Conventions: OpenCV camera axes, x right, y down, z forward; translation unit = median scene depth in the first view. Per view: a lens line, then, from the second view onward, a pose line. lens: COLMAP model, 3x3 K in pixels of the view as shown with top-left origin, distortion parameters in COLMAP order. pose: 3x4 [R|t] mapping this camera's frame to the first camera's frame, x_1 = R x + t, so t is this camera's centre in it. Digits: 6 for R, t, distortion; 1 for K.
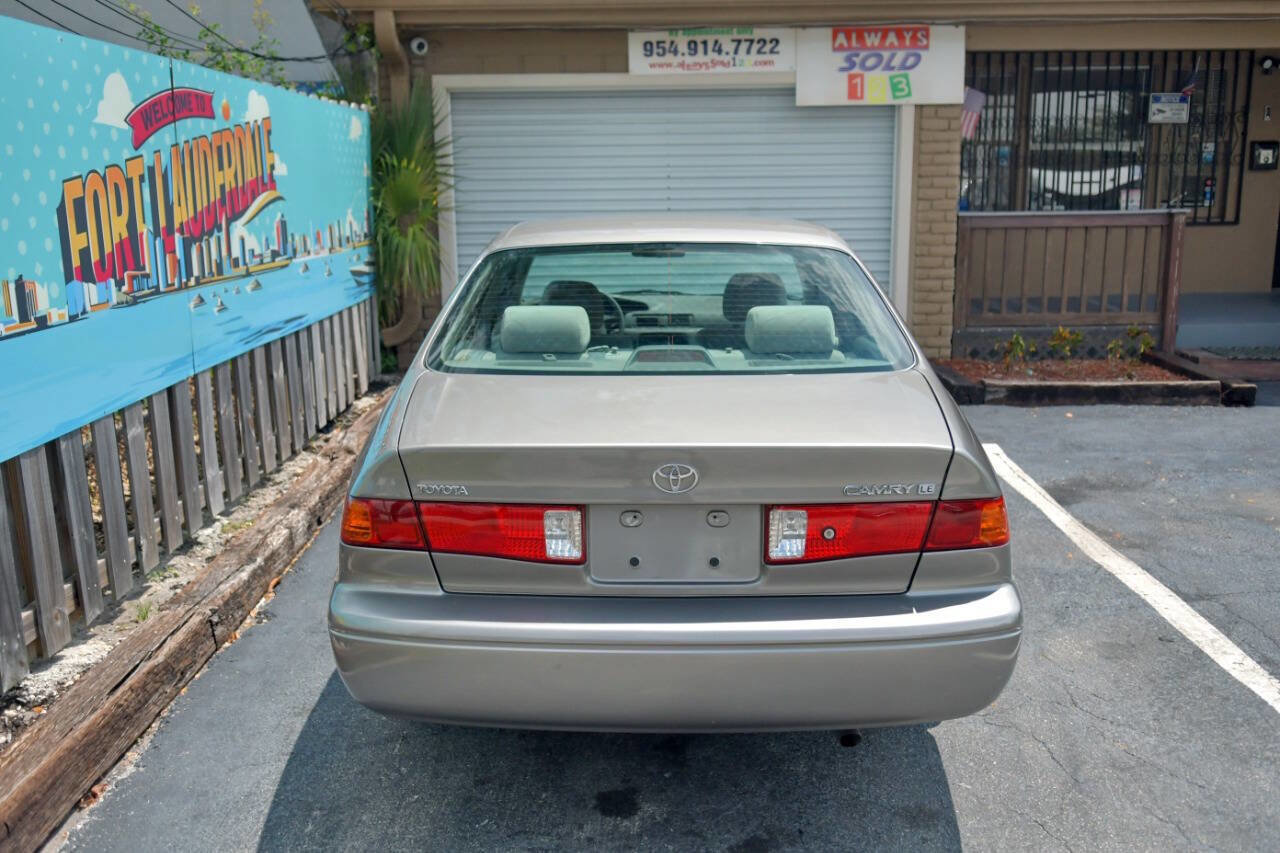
lens RADIAL K [[1132.6, 0, 641.1], [0, 1132.6, 430.0], [0, 0, 1]] dist [-0.002930, -0.017342]
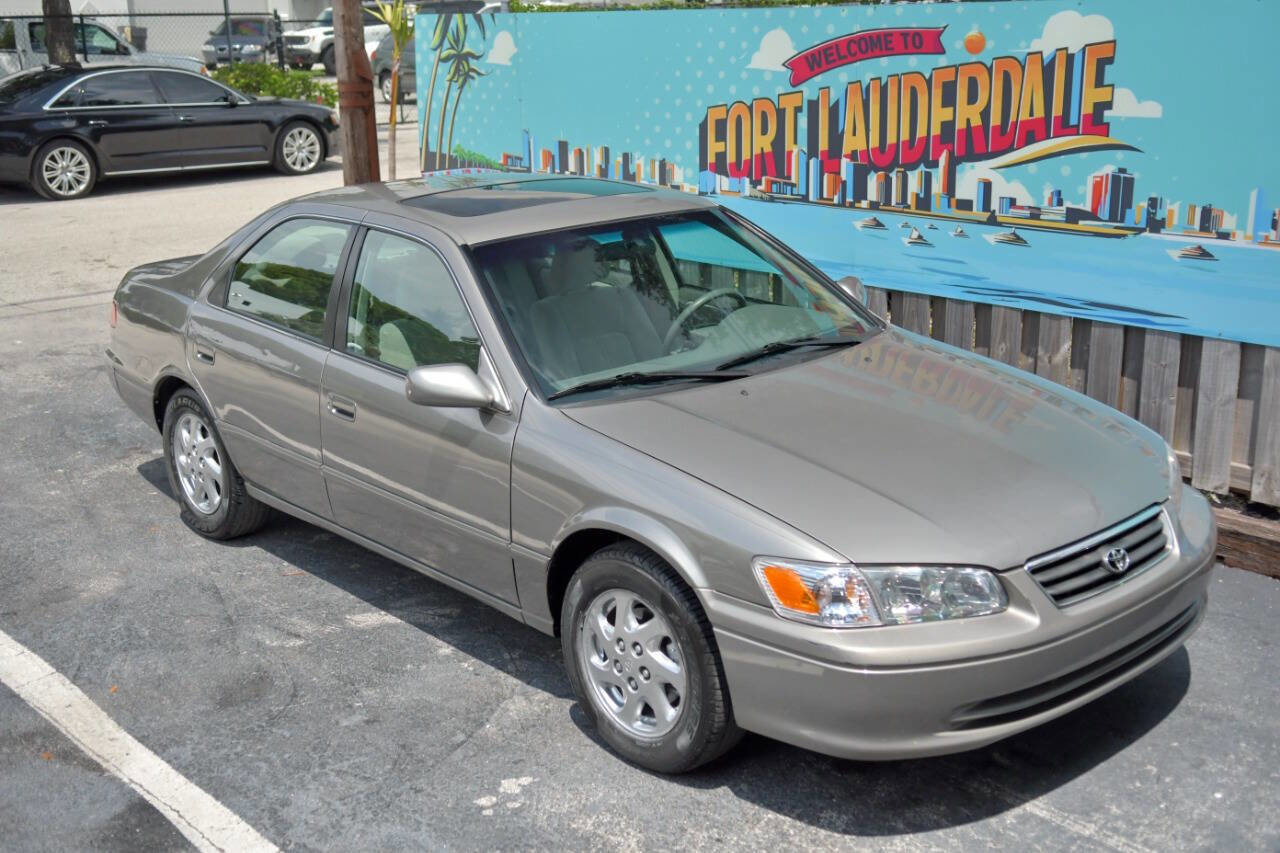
lens RADIAL K [[1468.3, 0, 641.3], [0, 1468.3, 427.5], [0, 0, 1]] dist [0.059410, 0.002948]
pose [[-0.741708, 0.209325, -0.637222, 0.623050], [-0.114812, 0.896407, 0.428104, -0.446411], [0.660823, 0.390689, -0.640839, 1.574210]]
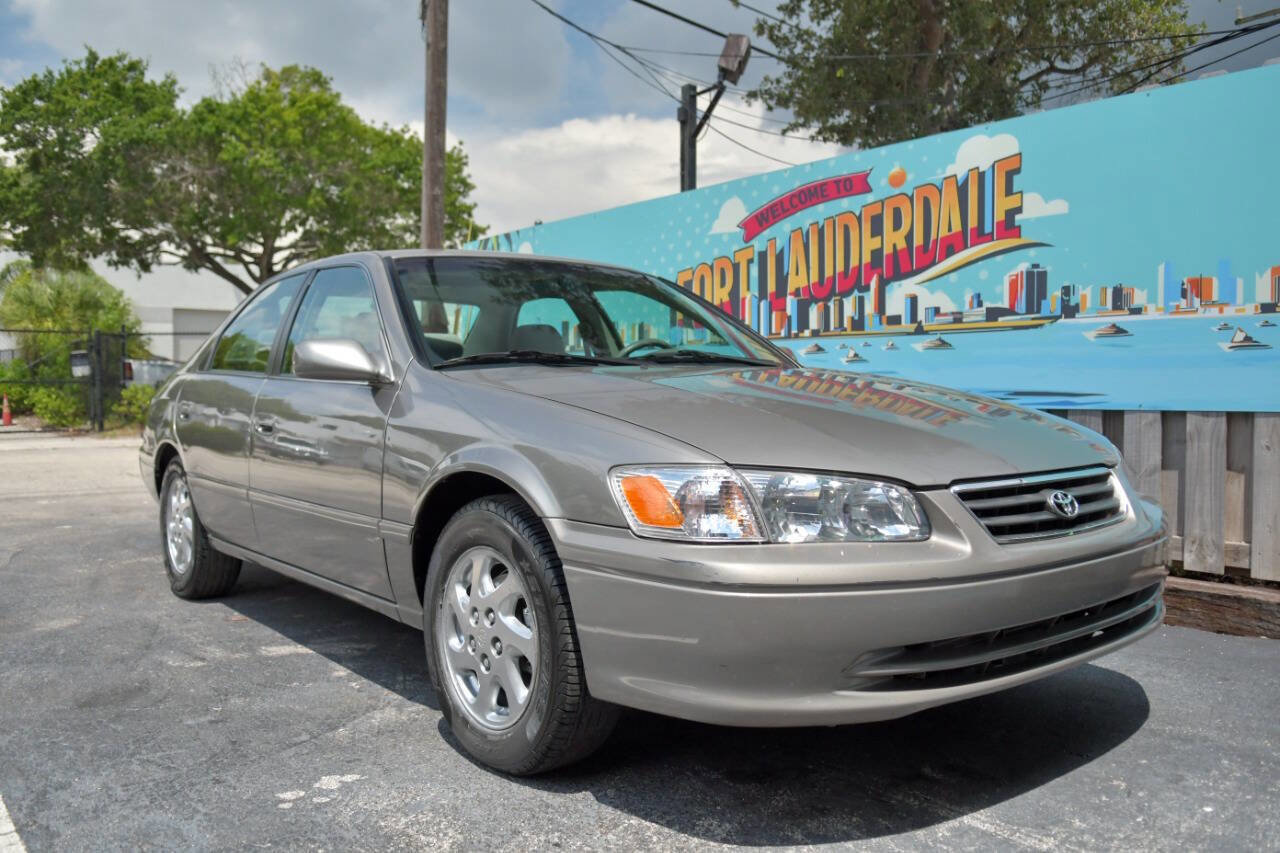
lens RADIAL K [[1027.4, 0, 639.8], [0, 1027.4, 429.1], [0, 0, 1]] dist [-0.014875, -0.036332]
pose [[-0.777412, 0.039467, -0.627753, 0.398474], [-0.121622, 0.969763, 0.211585, -0.207936], [0.617122, 0.240837, -0.749105, 1.487591]]
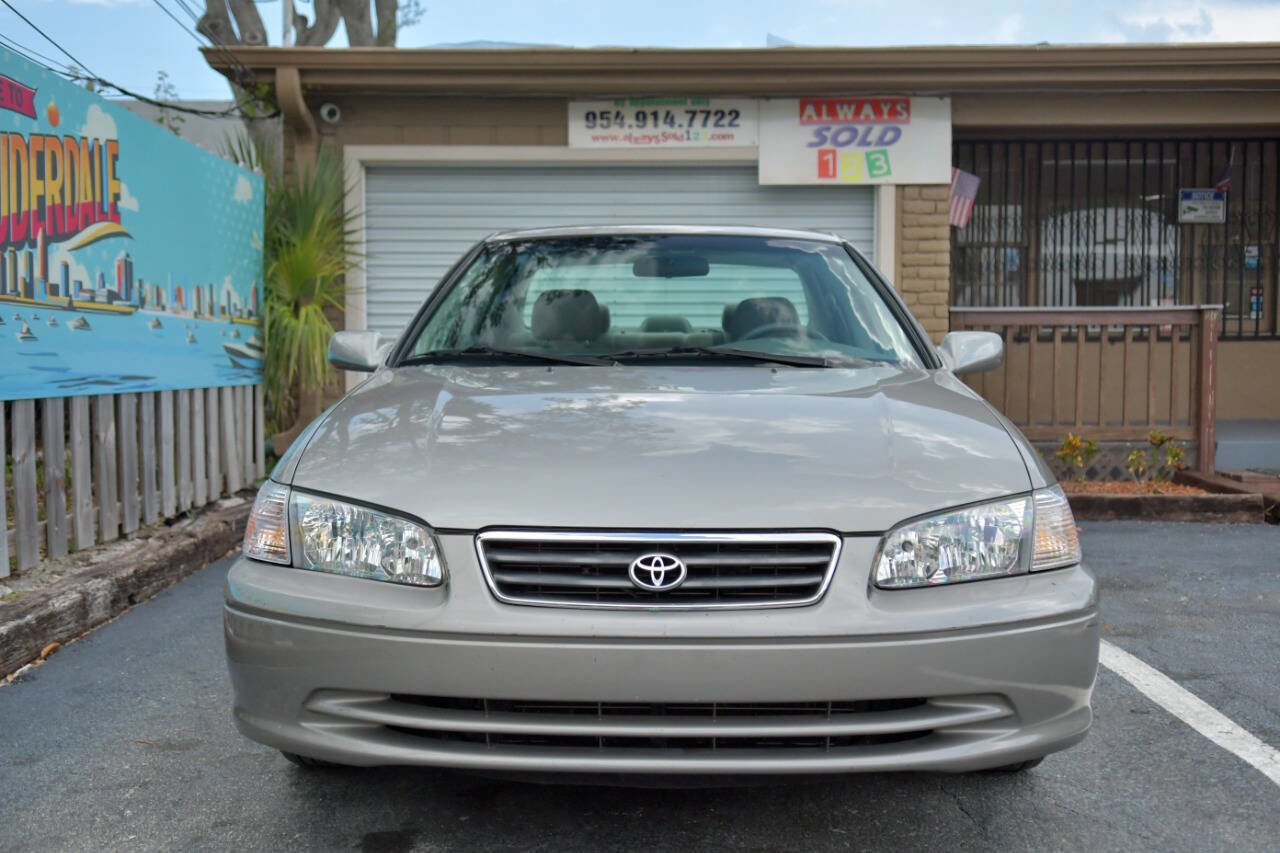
lens RADIAL K [[1329.1, 0, 640.9], [0, 1329.1, 428.9], [0, 0, 1]] dist [0.027412, 0.008158]
pose [[0.999913, 0.012372, -0.004487, 0.082031], [-0.012935, 0.986737, -0.161809, 0.104300], [0.002425, 0.161854, 0.986812, 0.026827]]
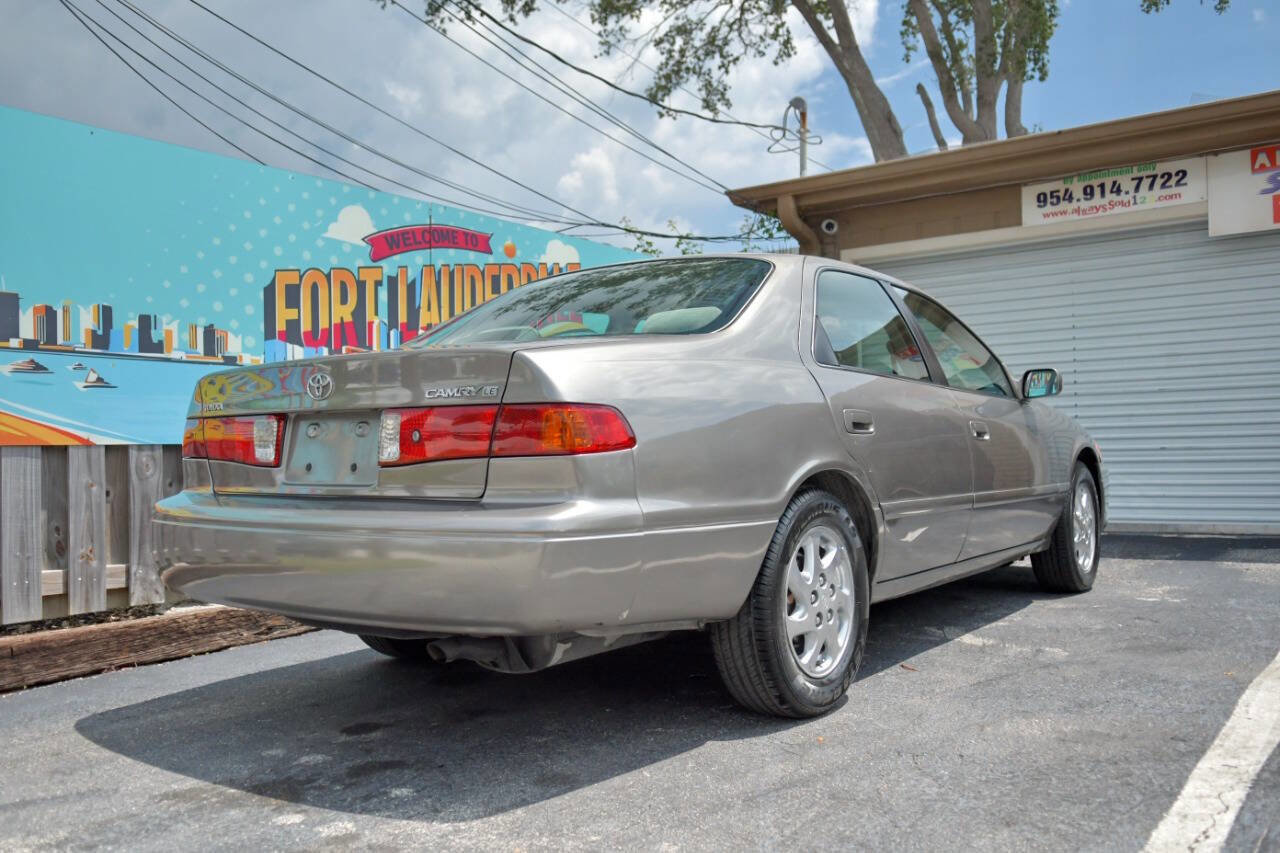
lens RADIAL K [[1089.5, 0, 641.7], [0, 1089.5, 428.6], [0, 0, 1]] dist [-0.009289, -0.017009]
pose [[0.809325, -0.018294, -0.587077, 0.427833], [-0.113648, 0.975749, -0.187078, 0.115081], [0.576262, 0.218127, 0.787618, 0.149357]]
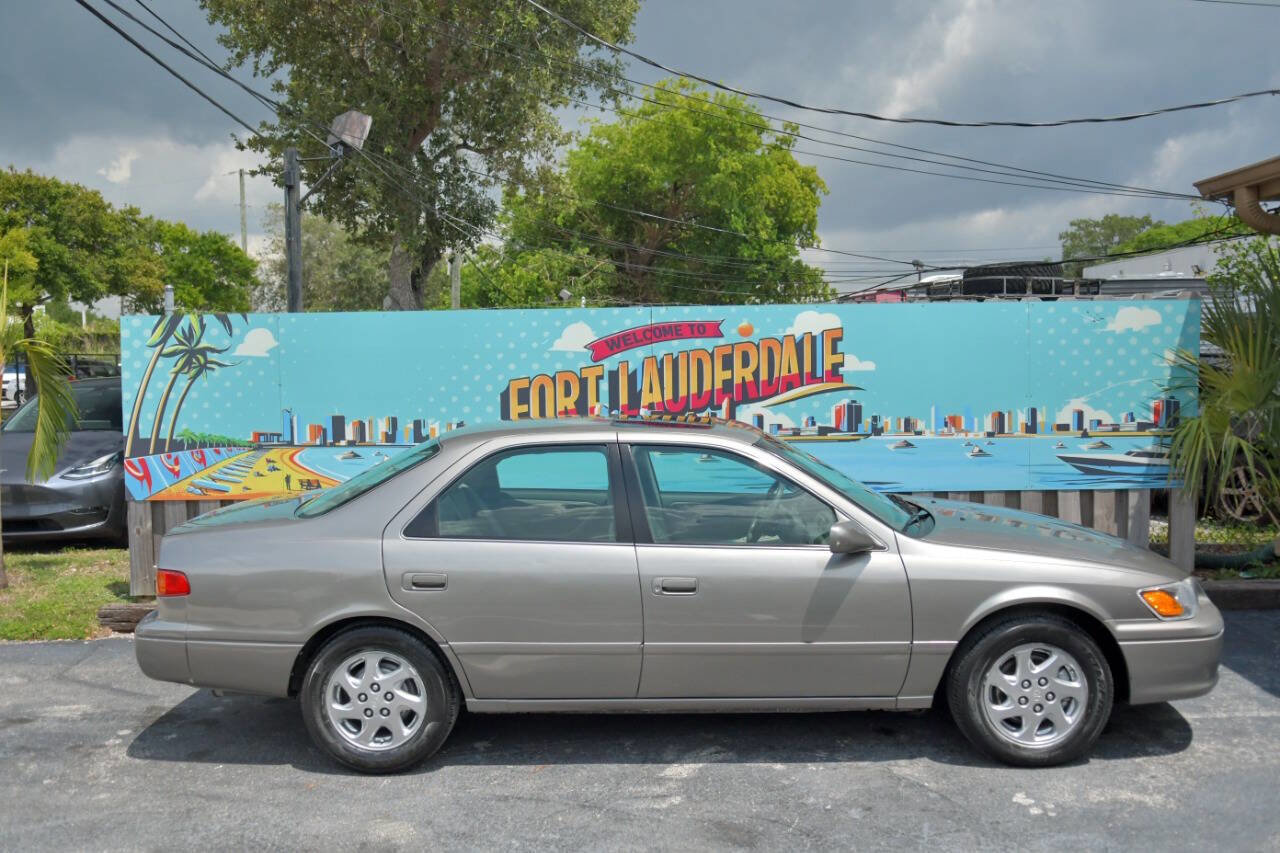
lens RADIAL K [[1089.5, 0, 641.7], [0, 1089.5, 428.6], [0, 0, 1]] dist [-0.009289, -0.017009]
pose [[-0.021616, 0.075868, -0.996884, 0.975914], [-0.199777, 0.976679, 0.078663, -0.220467], [0.979603, 0.200855, -0.005955, 0.822046]]
